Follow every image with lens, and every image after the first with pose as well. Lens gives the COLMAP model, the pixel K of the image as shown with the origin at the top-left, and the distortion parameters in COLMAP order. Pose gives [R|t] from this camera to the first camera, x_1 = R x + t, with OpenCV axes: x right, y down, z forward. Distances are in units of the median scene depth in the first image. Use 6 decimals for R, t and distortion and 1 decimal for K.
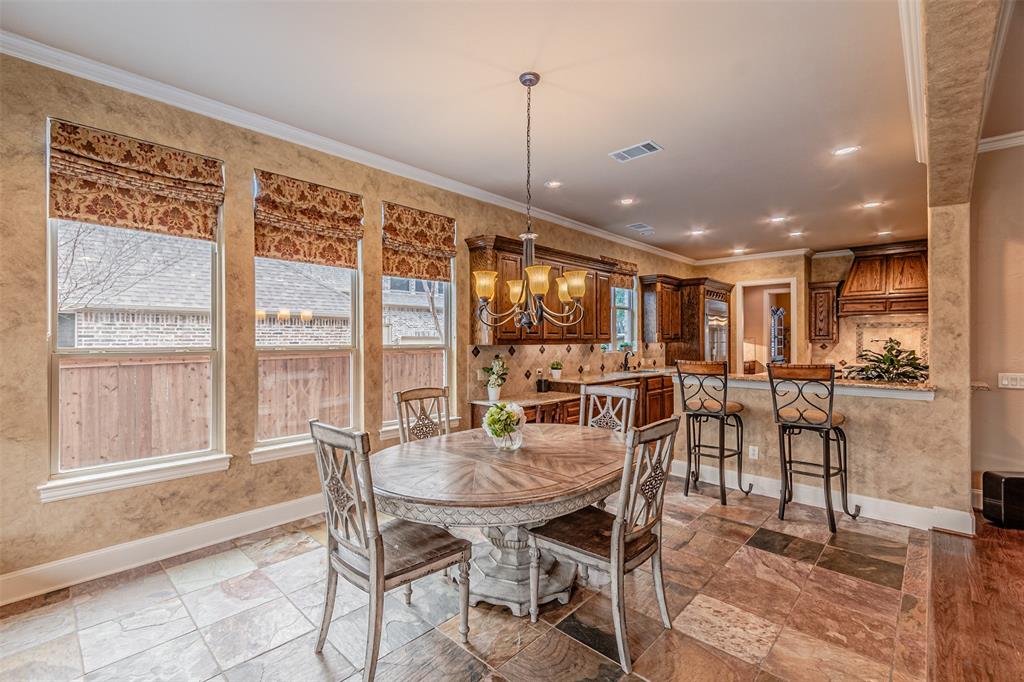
lens RADIAL K [[446.0, 0, 503.3], [0, 446.0, 340.0], [0, 0, 1]] dist [0.004961, -0.001051]
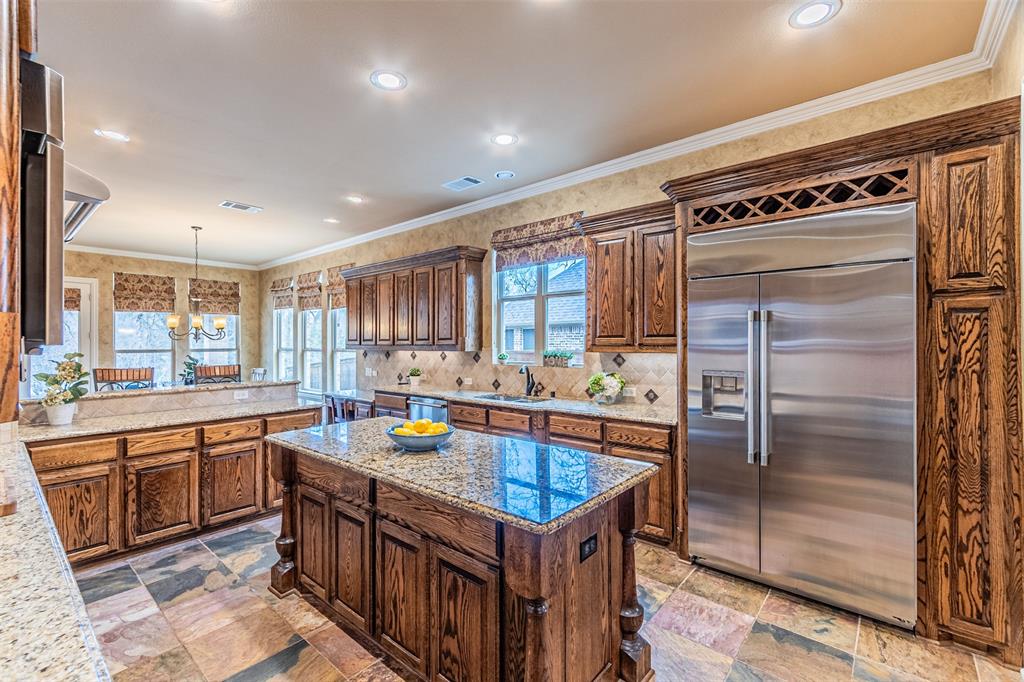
lens RADIAL K [[446.0, 0, 502.0], [0, 446.0, 341.3], [0, 0, 1]] dist [0.004961, -0.001051]
pose [[0.053044, -0.001690, -0.998591, 0.990902], [0.003289, 0.999993, -0.001518, -0.007774], [0.998587, -0.003204, 0.053049, 1.011918]]
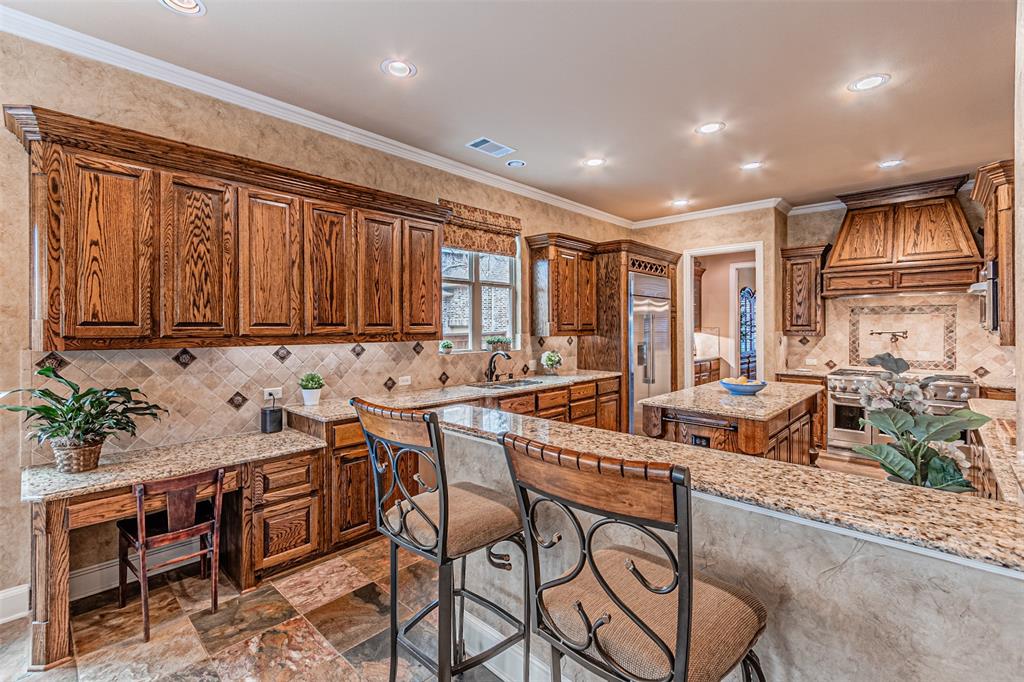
lens RADIAL K [[446.0, 0, 511.4], [0, 446.0, 331.3], [0, 0, 1]] dist [0.004961, -0.001051]
pose [[0.999978, -0.002146, 0.006221, 0.326713], [0.002094, 0.999962, 0.008405, -0.009167], [-0.006238, -0.008392, 0.999945, 0.388044]]
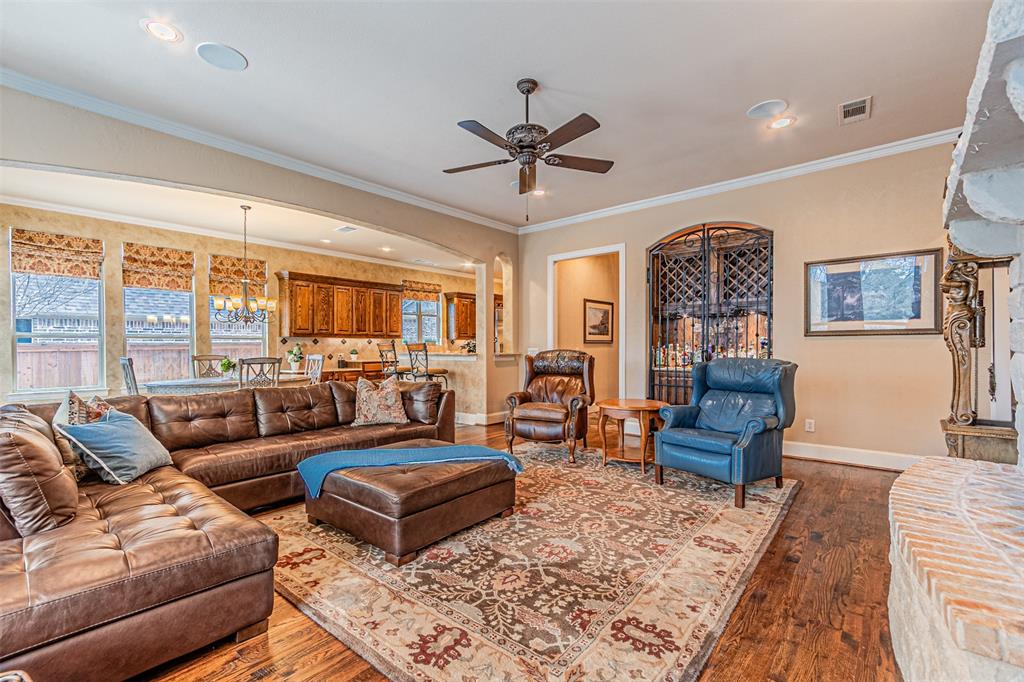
lens RADIAL K [[446.0, 0, 507.2], [0, 446.0, 352.1], [0, 0, 1]] dist [0.004961, -0.001051]
pose [[0.999082, -0.003508, 0.042695, 0.521690], [0.003222, 0.999972, 0.006767, 0.043665], [-0.042717, -0.006624, 0.999065, -0.514187]]
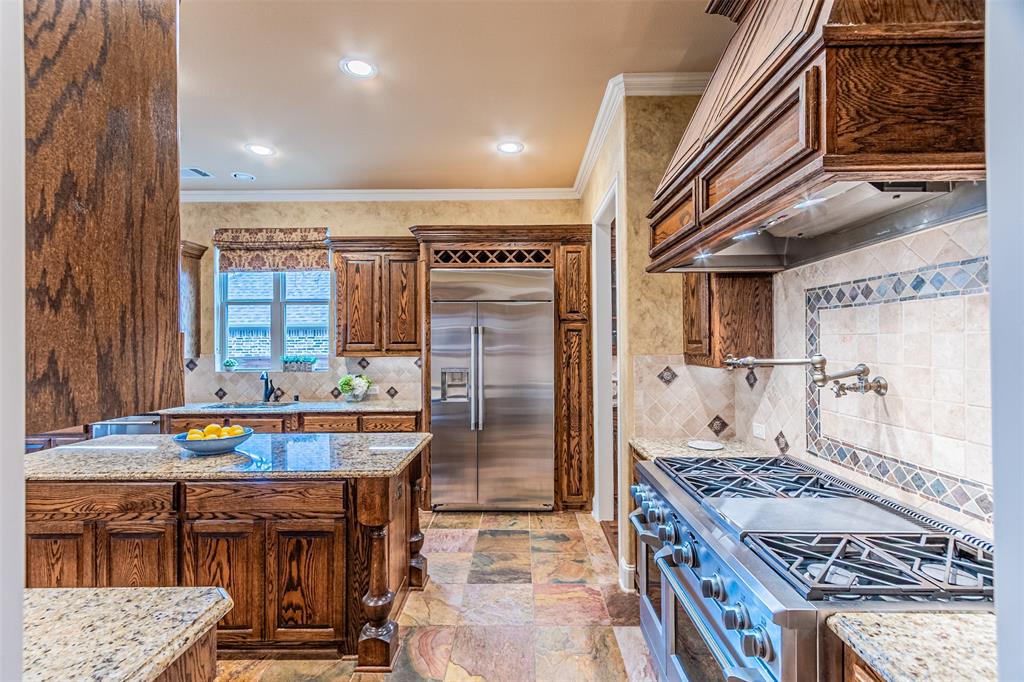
lens RADIAL K [[446.0, 0, 521.7], [0, 446.0, 345.6], [0, 0, 1]] dist [0.004961, -0.001051]
pose [[0.699026, -0.002301, -0.715093, 1.071341], [0.004021, 0.999992, 0.000713, -0.009970], [0.715085, -0.003374, 0.699029, 0.888378]]
